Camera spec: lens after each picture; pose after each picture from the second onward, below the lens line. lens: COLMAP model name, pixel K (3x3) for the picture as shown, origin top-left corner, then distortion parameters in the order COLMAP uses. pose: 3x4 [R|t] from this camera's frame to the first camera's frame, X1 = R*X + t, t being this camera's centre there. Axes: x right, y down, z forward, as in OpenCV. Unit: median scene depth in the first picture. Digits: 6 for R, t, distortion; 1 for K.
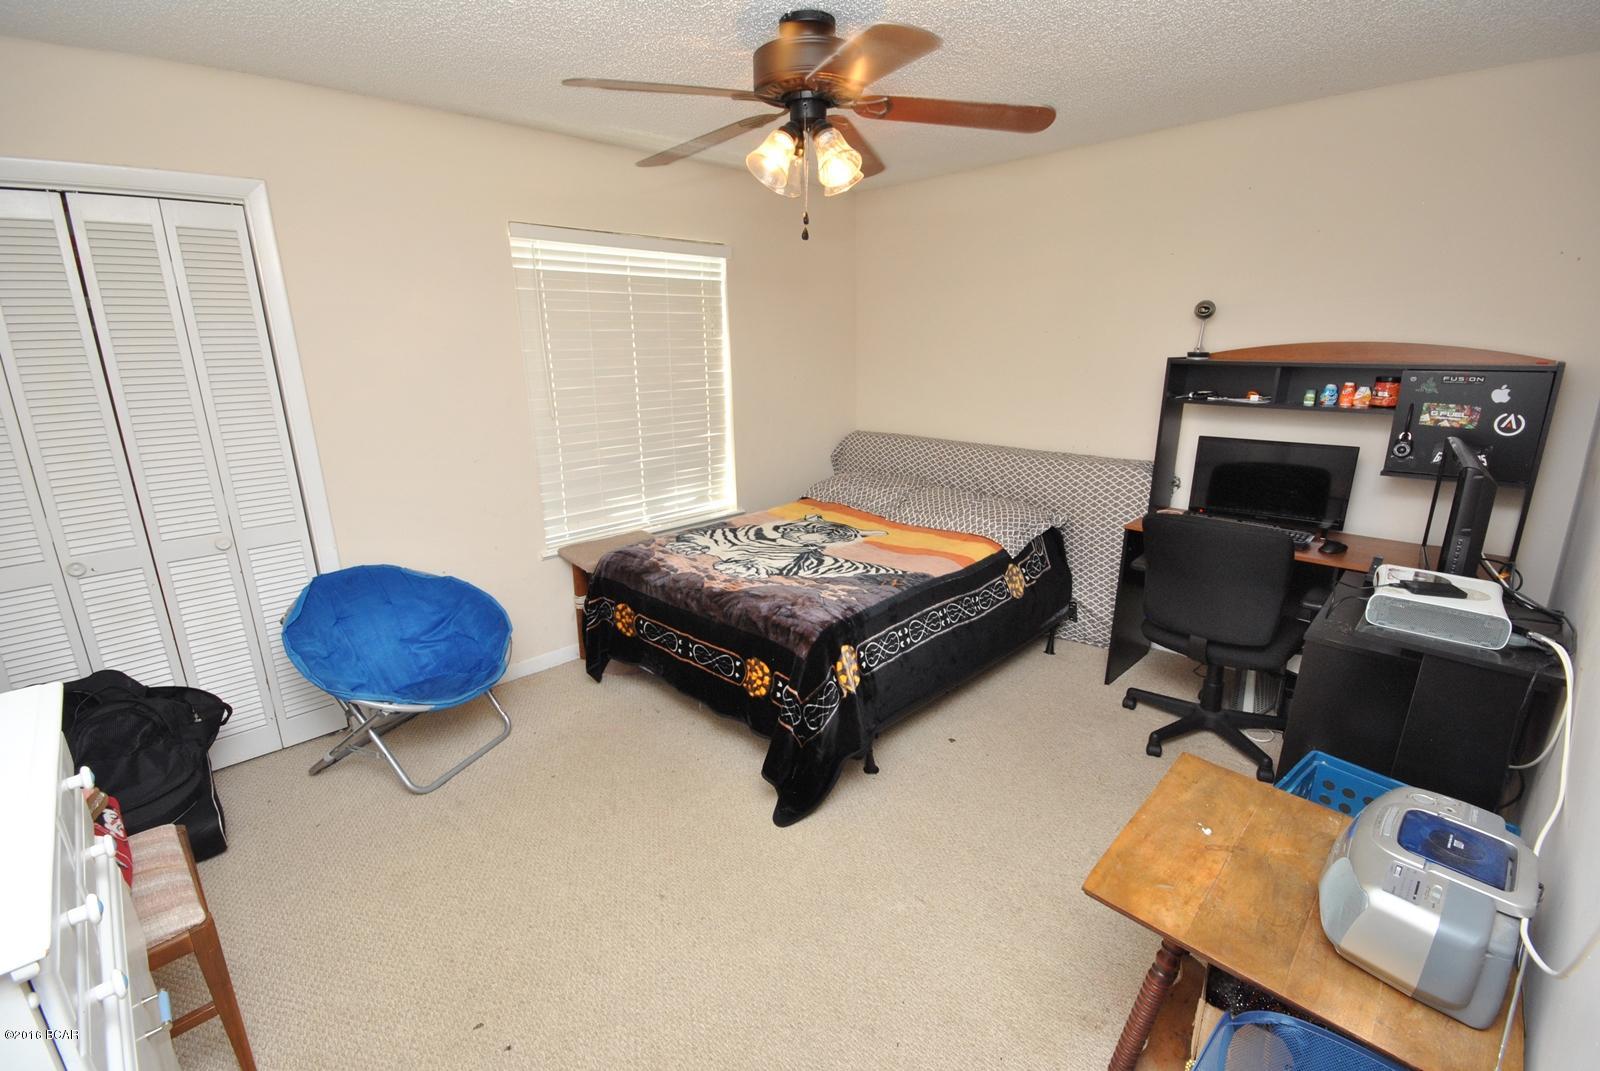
lens RADIAL K [[708.3, 0, 803.1], [0, 708.3, 536.2], [0, 0, 1]] dist [0.000317, -0.000035]
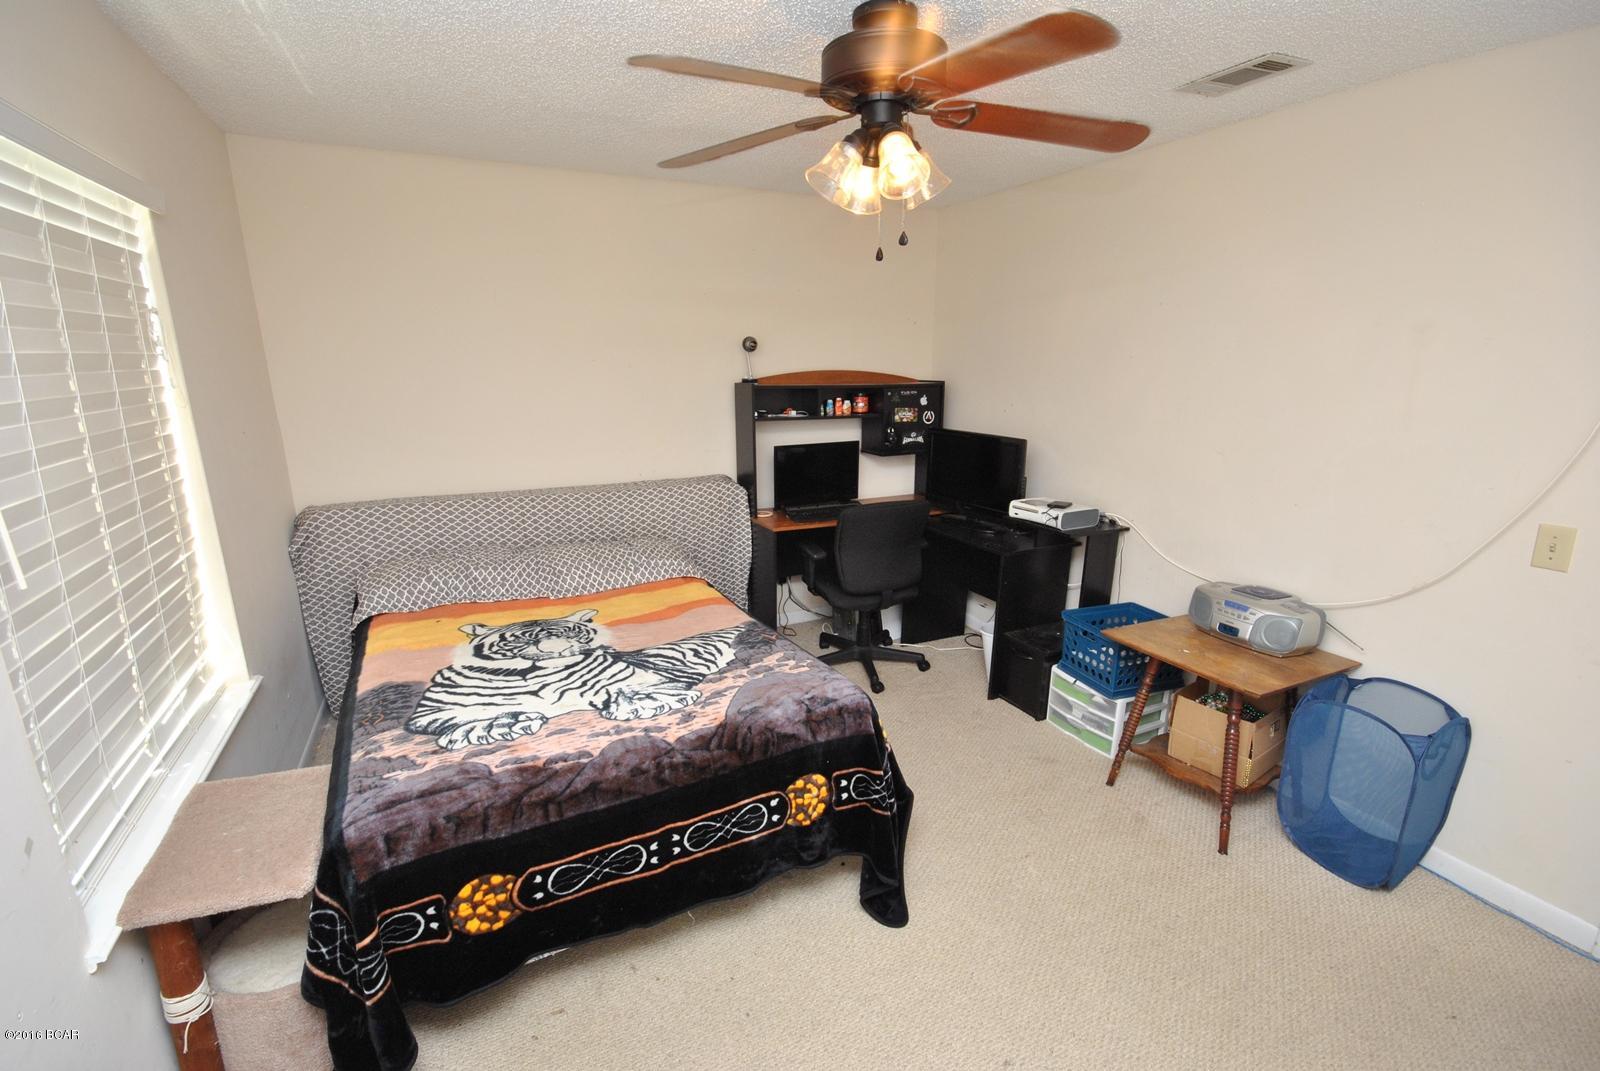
lens RADIAL K [[708.3, 0, 803.1], [0, 708.3, 536.2], [0, 0, 1]] dist [0.000317, -0.000035]
pose [[0.323096, -0.221878, 0.919989, -0.635607], [0.249770, 0.957652, 0.143243, -0.169524], [-0.912811, 0.183504, 0.364832, 0.582344]]
